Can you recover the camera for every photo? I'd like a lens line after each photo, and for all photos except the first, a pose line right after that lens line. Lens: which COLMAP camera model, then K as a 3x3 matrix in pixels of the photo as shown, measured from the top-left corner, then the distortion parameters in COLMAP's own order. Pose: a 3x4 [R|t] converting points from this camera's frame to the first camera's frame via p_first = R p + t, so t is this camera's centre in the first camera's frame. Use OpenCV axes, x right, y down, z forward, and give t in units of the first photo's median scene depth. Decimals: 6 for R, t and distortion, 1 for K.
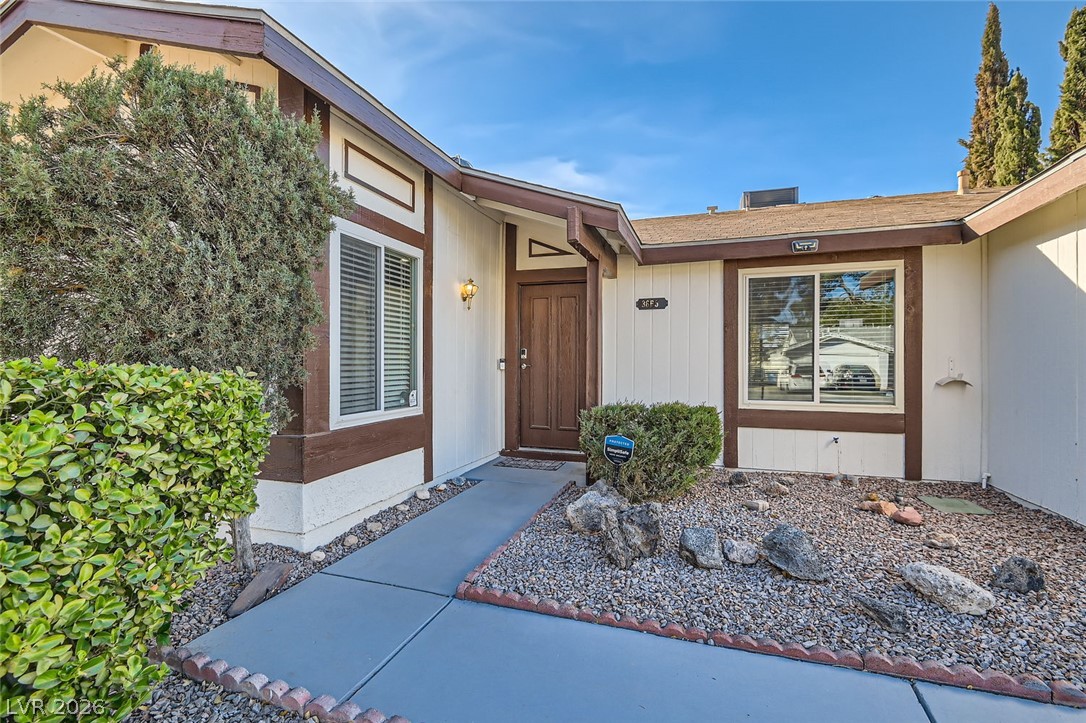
lens RADIAL K [[500.5, 0, 540.9], [0, 500.5, 364.5], [0, 0, 1]] dist [0.002780, -0.000296]
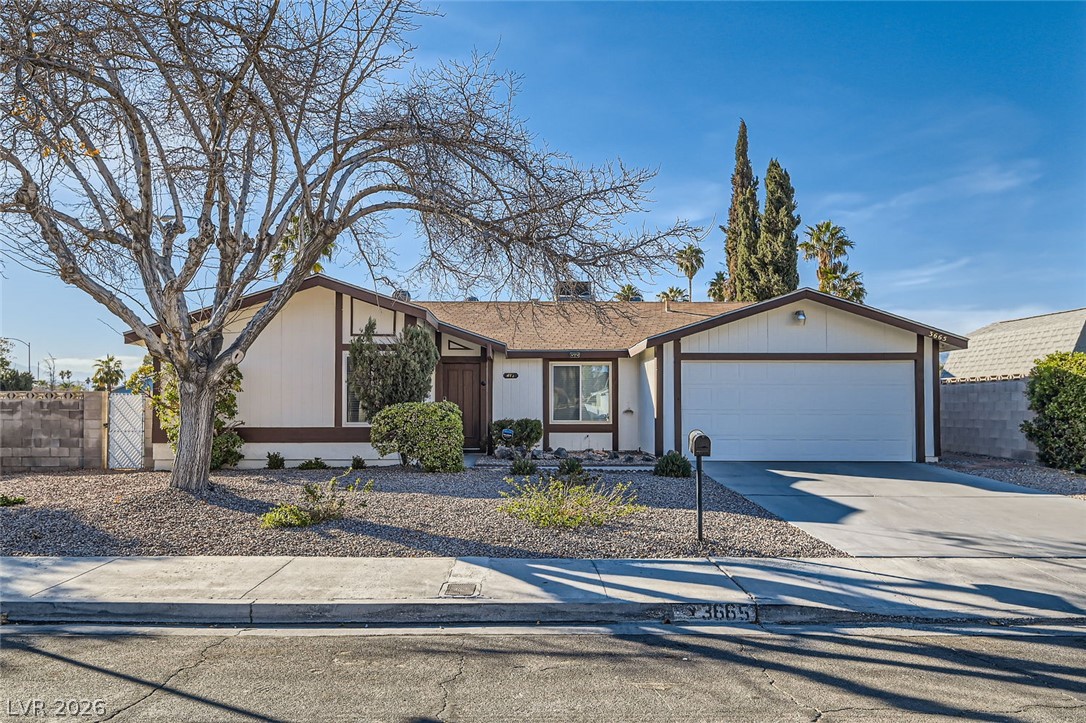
lens RADIAL K [[814.3, 0, 543.0], [0, 814.3, 361.5], [0, 0, 1]] dist [-0.003331, -0.001940]
pose [[0.940139, 0.017319, 0.340352, -0.877214], [0.003141, 0.998225, -0.059473, 0.023927], [-0.340778, 0.056982, 0.938416, -2.424568]]
